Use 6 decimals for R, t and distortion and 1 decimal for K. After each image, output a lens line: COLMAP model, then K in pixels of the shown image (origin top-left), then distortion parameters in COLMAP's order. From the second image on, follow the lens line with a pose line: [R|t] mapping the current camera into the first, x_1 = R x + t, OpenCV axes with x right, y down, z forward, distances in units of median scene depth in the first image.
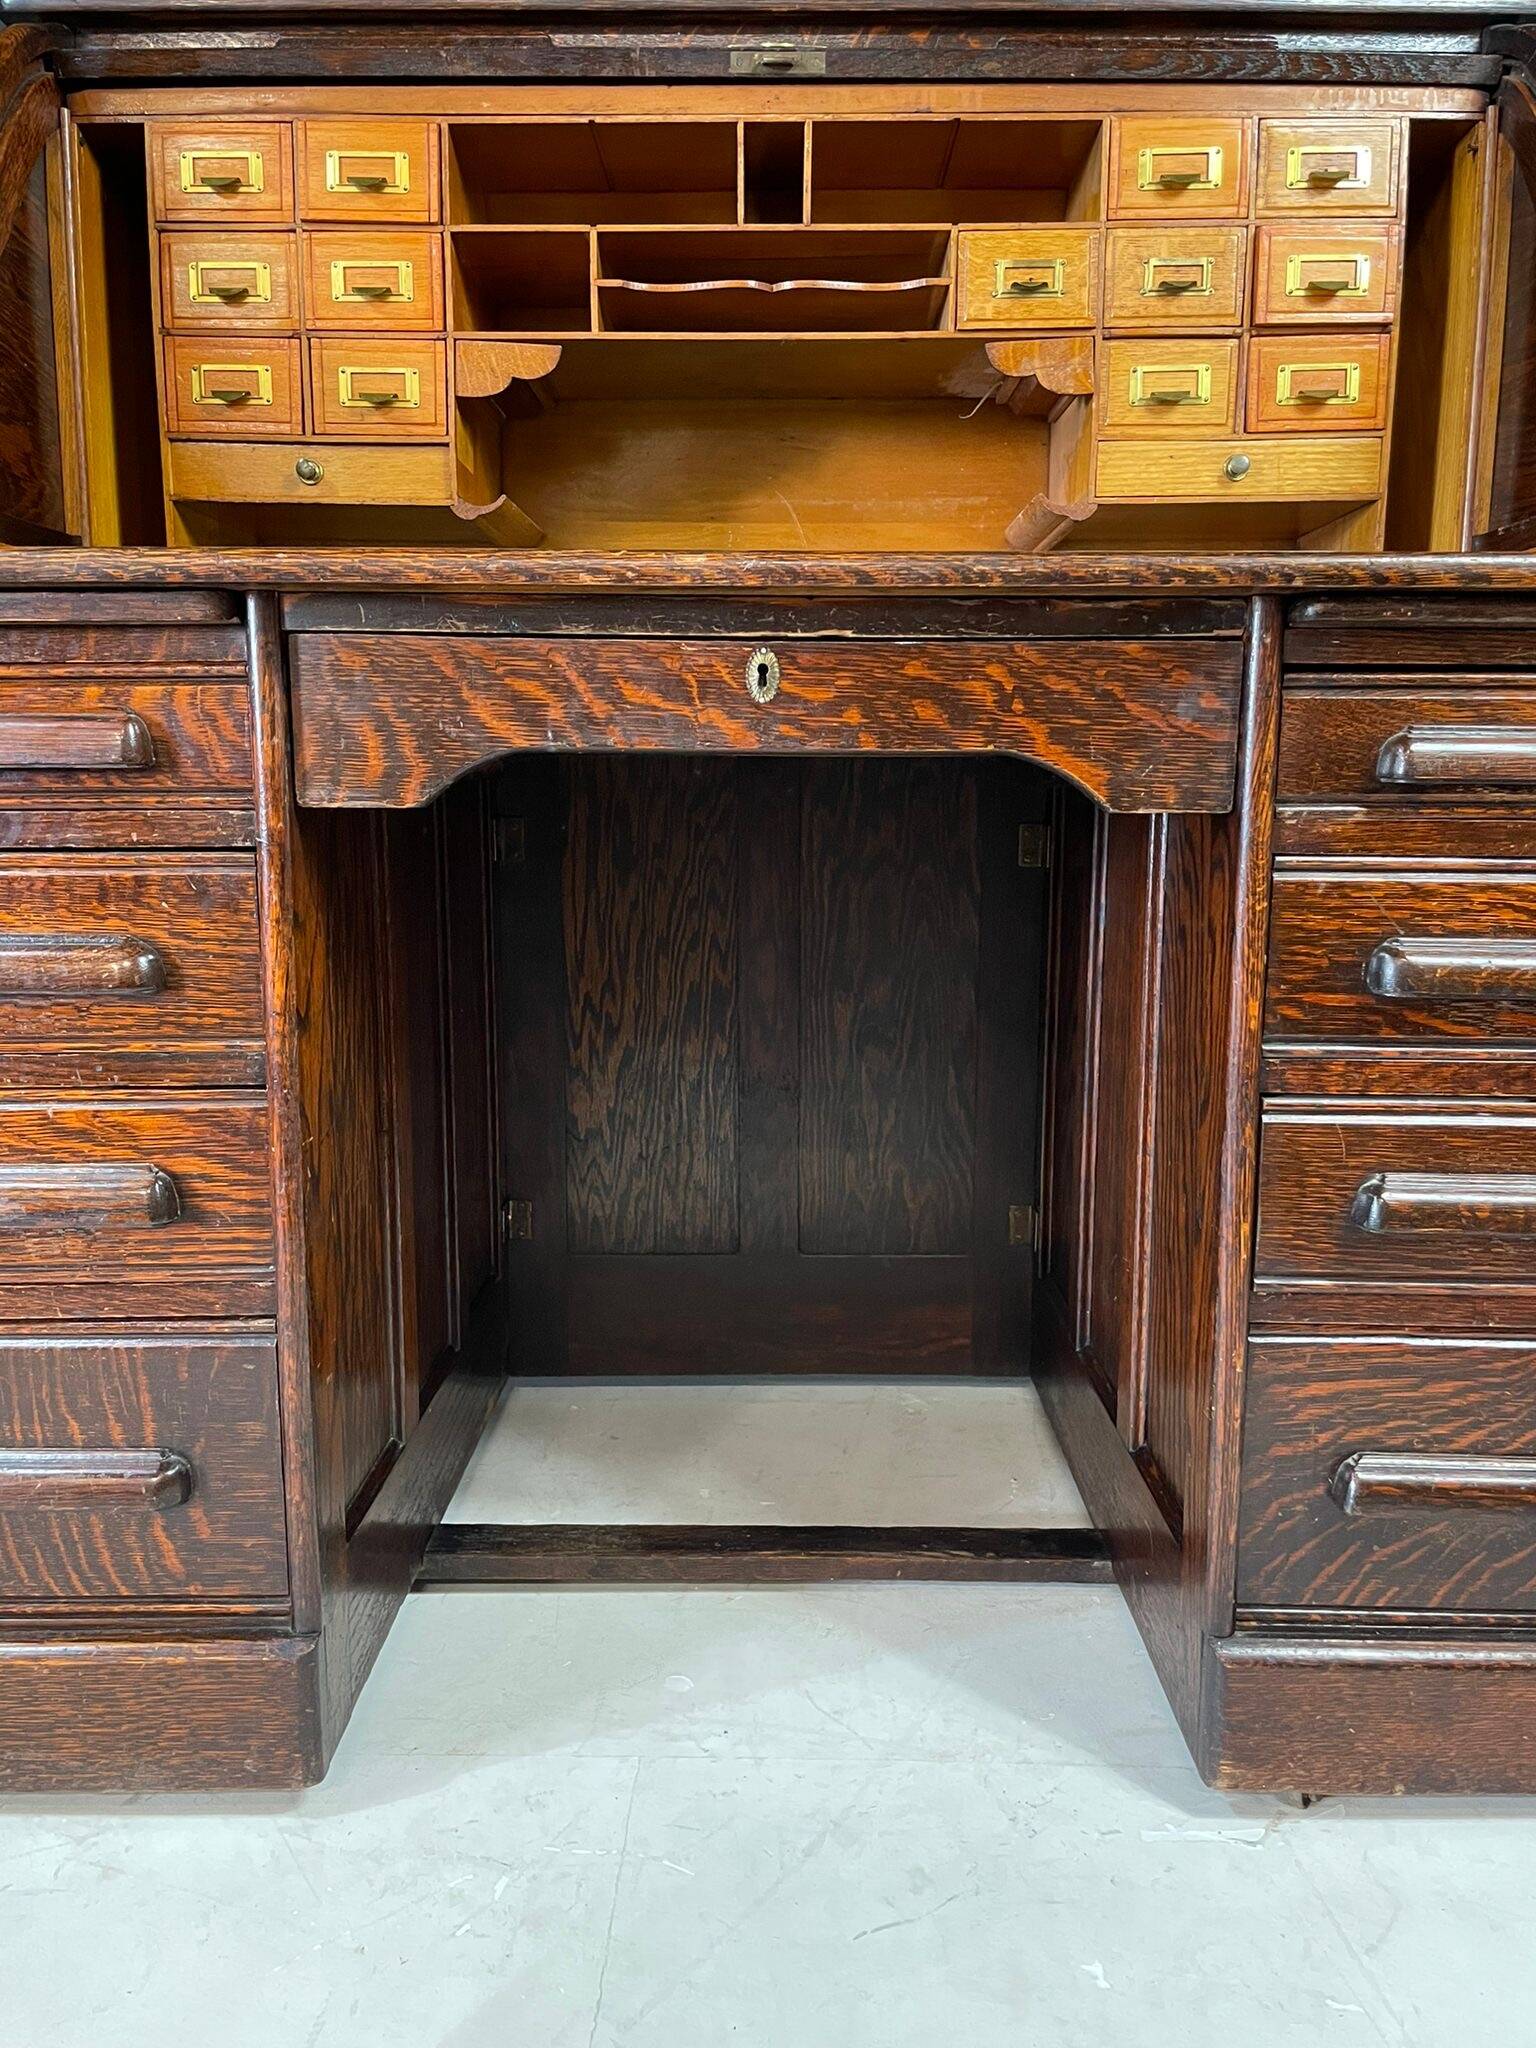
lens RADIAL K [[1562.0, 0, 766.8], [0, 1562.0, 1022.4], [0, 0, 1]] dist [0.091809, -0.128469]
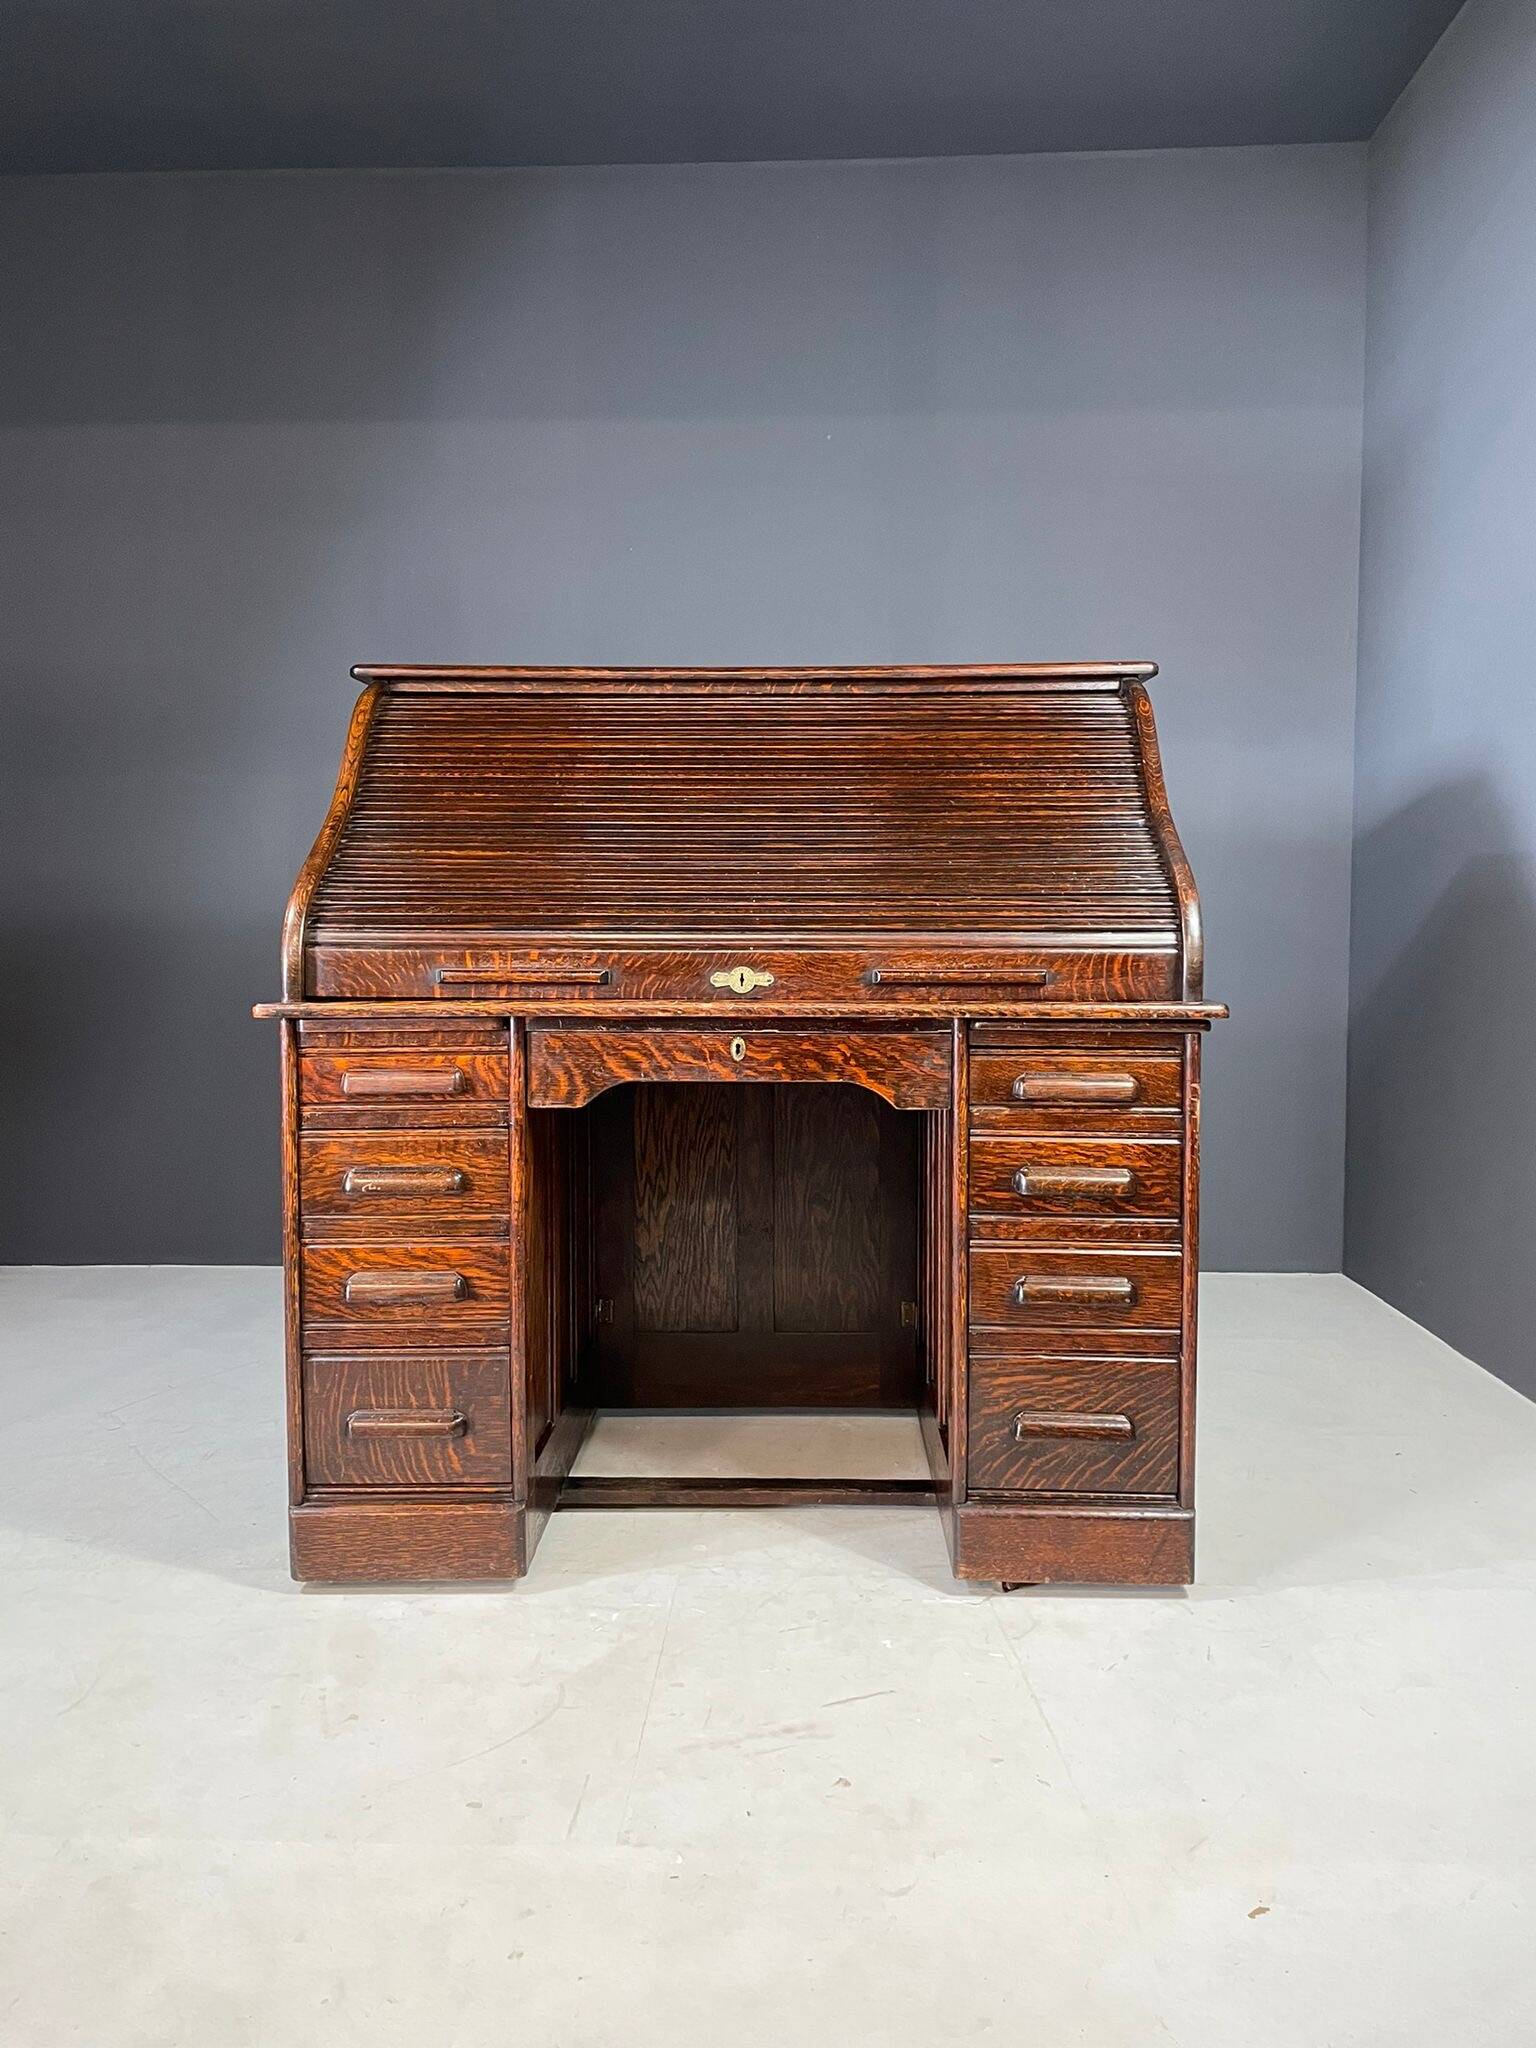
lens RADIAL K [[1562.0, 0, 775.8], [0, 1562.0, 1011.0], [0, 0, 1]] dist [0.091809, -0.128469]
pose [[0.999902, -0.002336, -0.013837, 0.076656], [0.001121, 0.996194, -0.087155, -0.076057], [0.013988, 0.087131, 0.996099, -1.135331]]
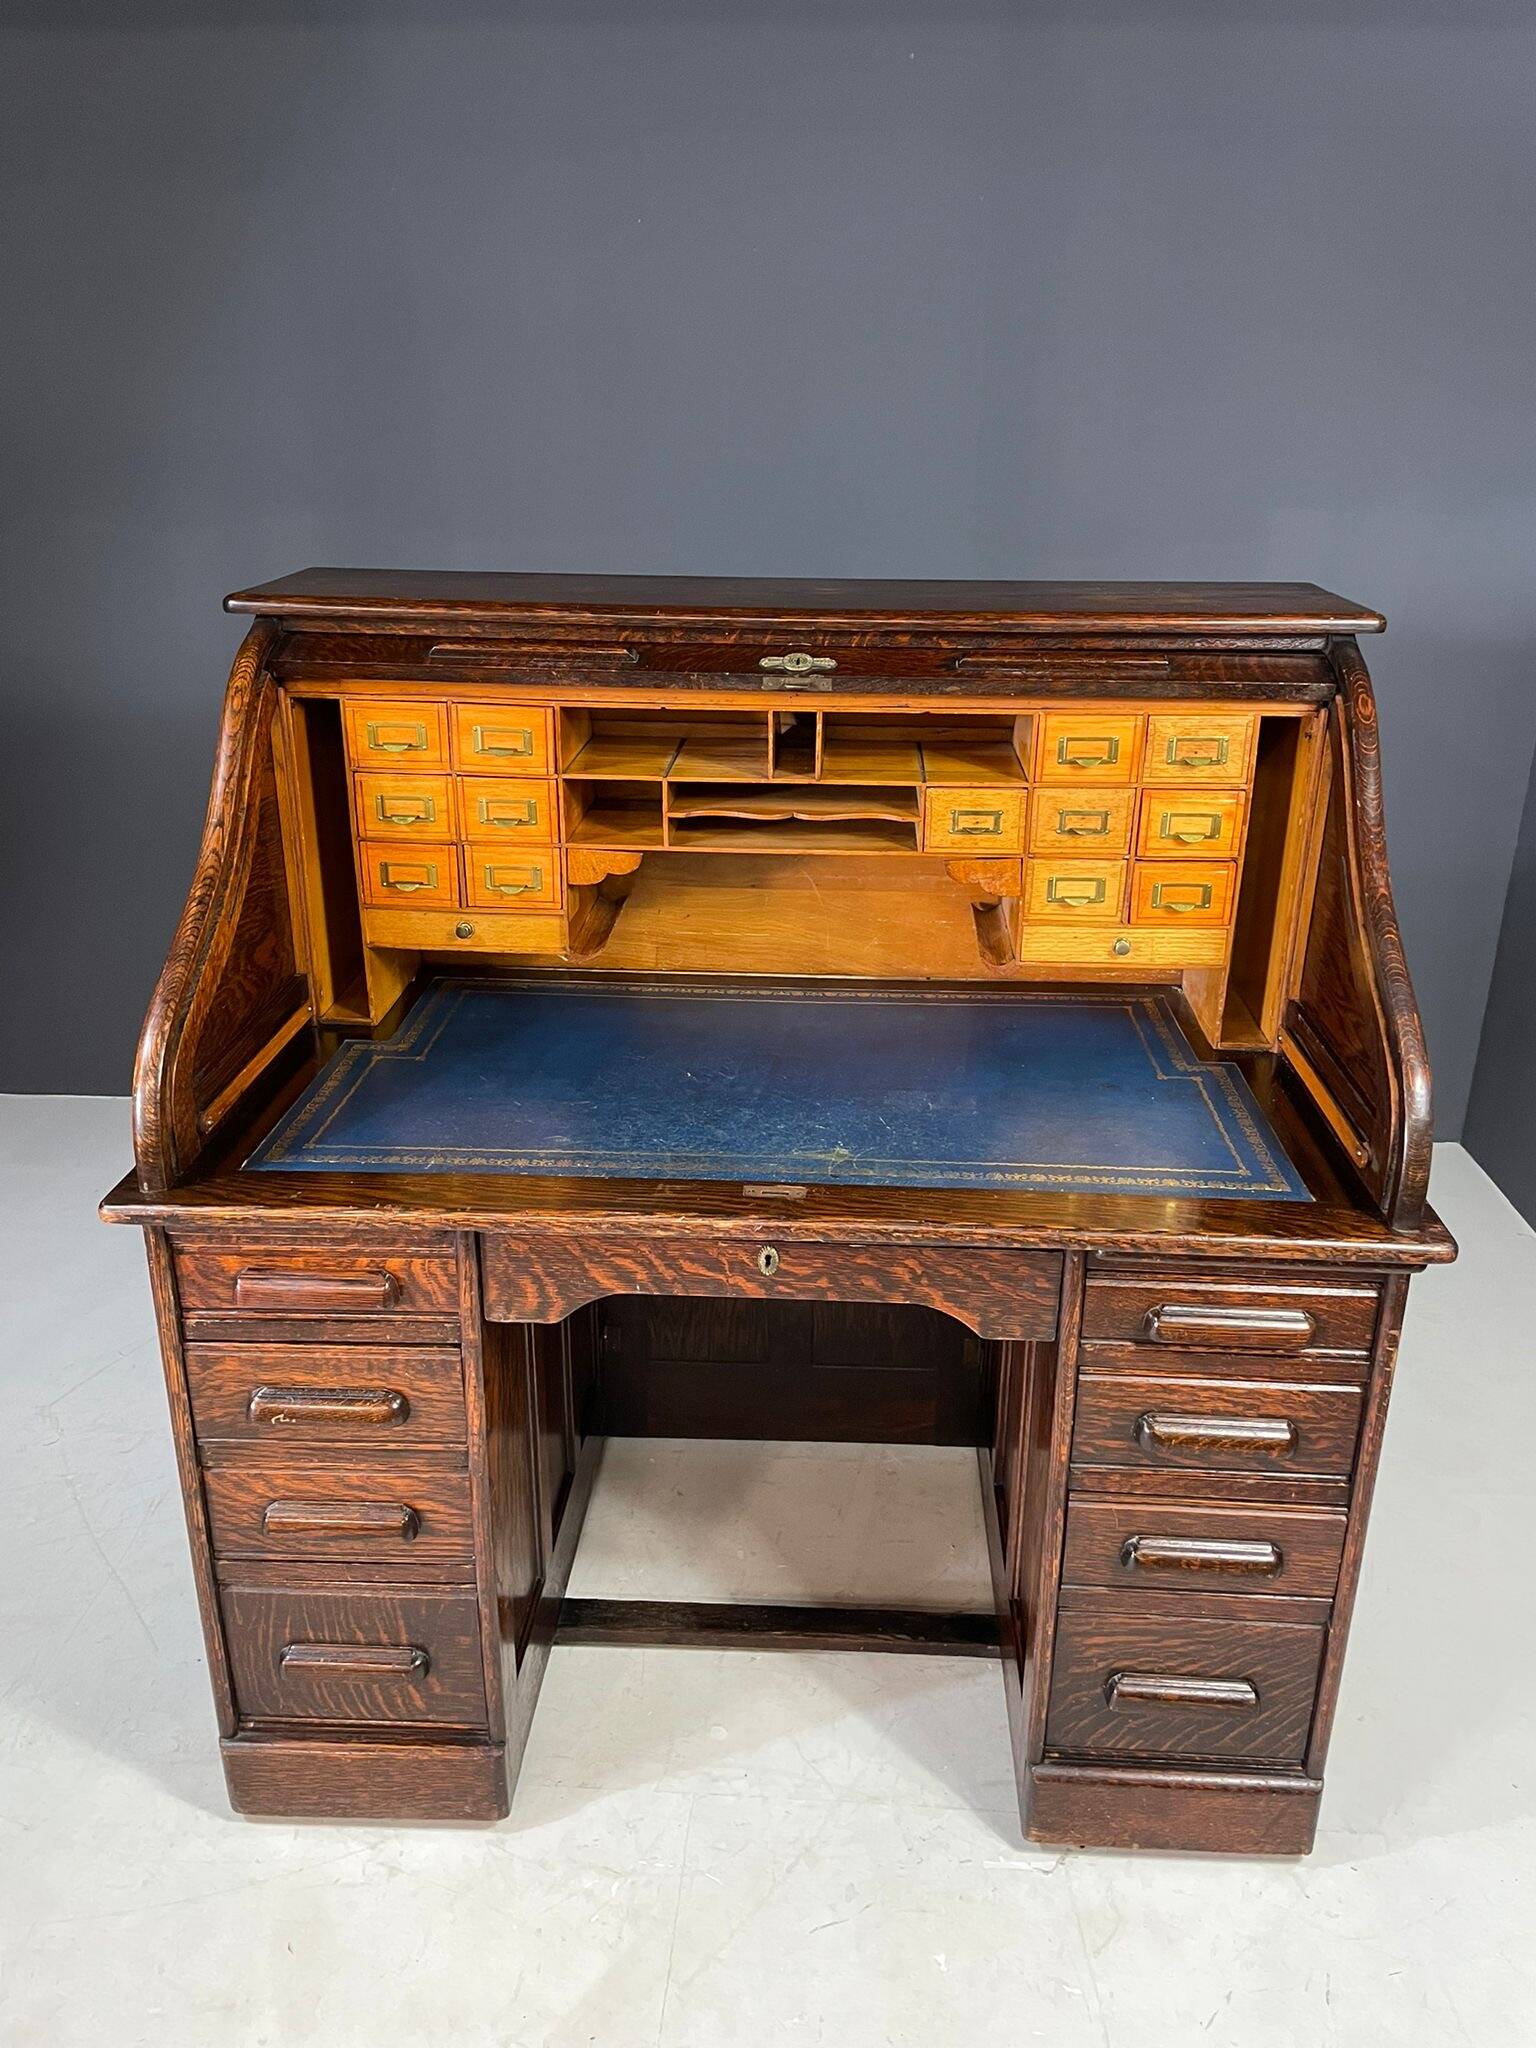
lens RADIAL K [[1562.0, 0, 789.1], [0, 1562.0, 1017.6], [0, 0, 1]] dist [0.091809, -0.128469]
pose [[0.999365, 0.020799, -0.028942, 0.057068], [-0.014083, 0.976424, 0.215401, -0.764844], [0.032740, -0.214857, 0.976097, -0.498565]]
